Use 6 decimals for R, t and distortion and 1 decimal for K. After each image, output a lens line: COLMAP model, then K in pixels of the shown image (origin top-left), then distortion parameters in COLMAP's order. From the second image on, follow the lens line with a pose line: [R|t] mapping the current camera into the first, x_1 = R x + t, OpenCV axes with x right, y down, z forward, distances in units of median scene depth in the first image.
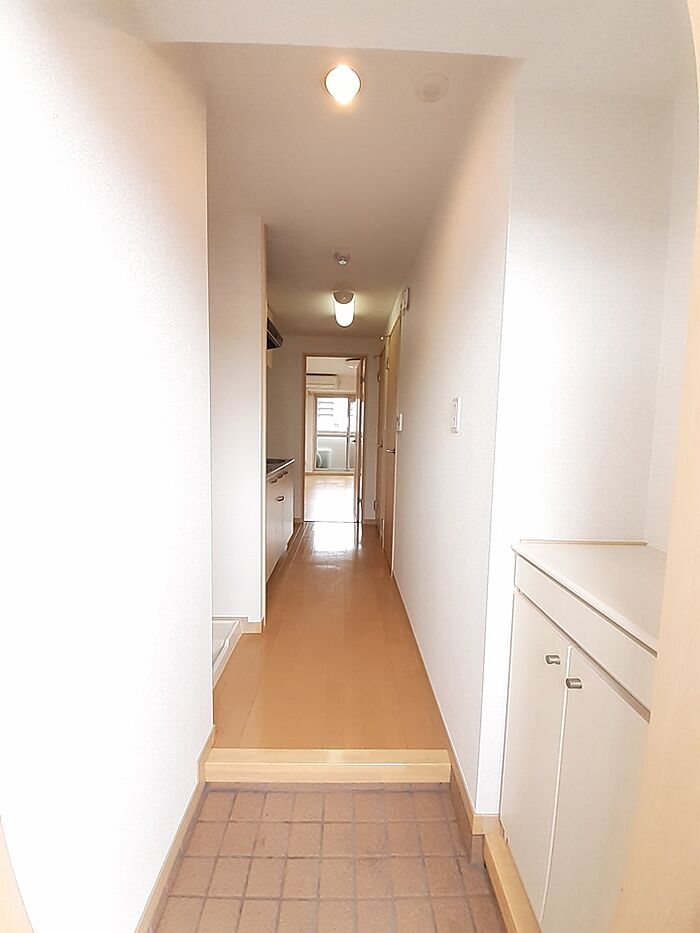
lens RADIAL K [[378.1, 0, 351.5], [0, 378.1, 467.2], [0, 0, 1]] dist [0.002363, 0.000121]
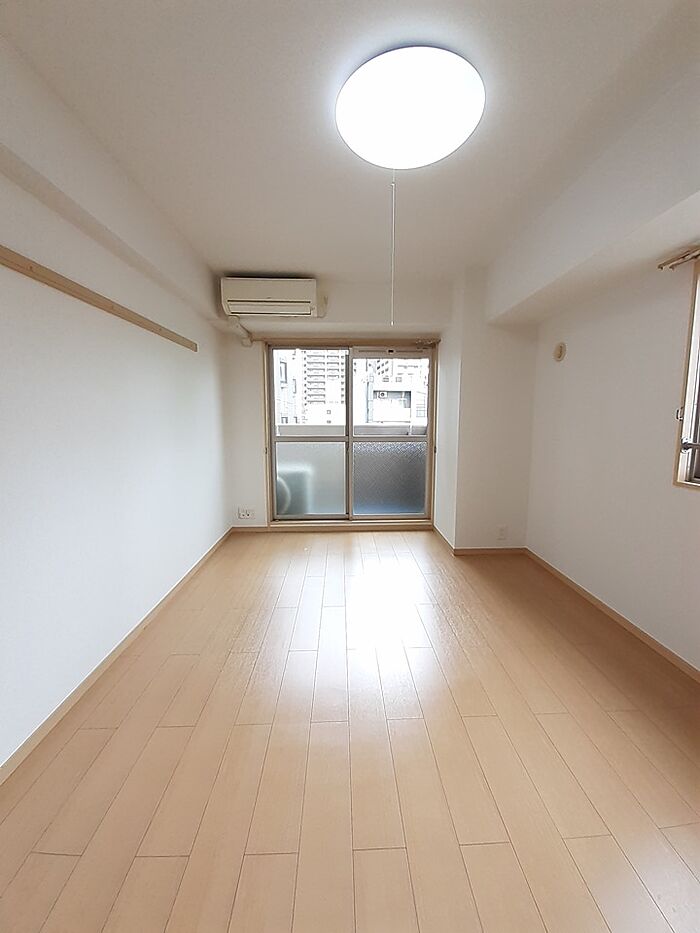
lens RADIAL K [[378.1, 0, 354.5], [0, 378.1, 462.5], [0, 0, 1]] dist [0.002363, 0.000121]
pose [[0.999237, -0.031598, 0.022968, -0.013161], [0.031016, 0.999199, 0.025277, -0.065511], [-0.023748, -0.024546, 0.999417, 0.570871]]
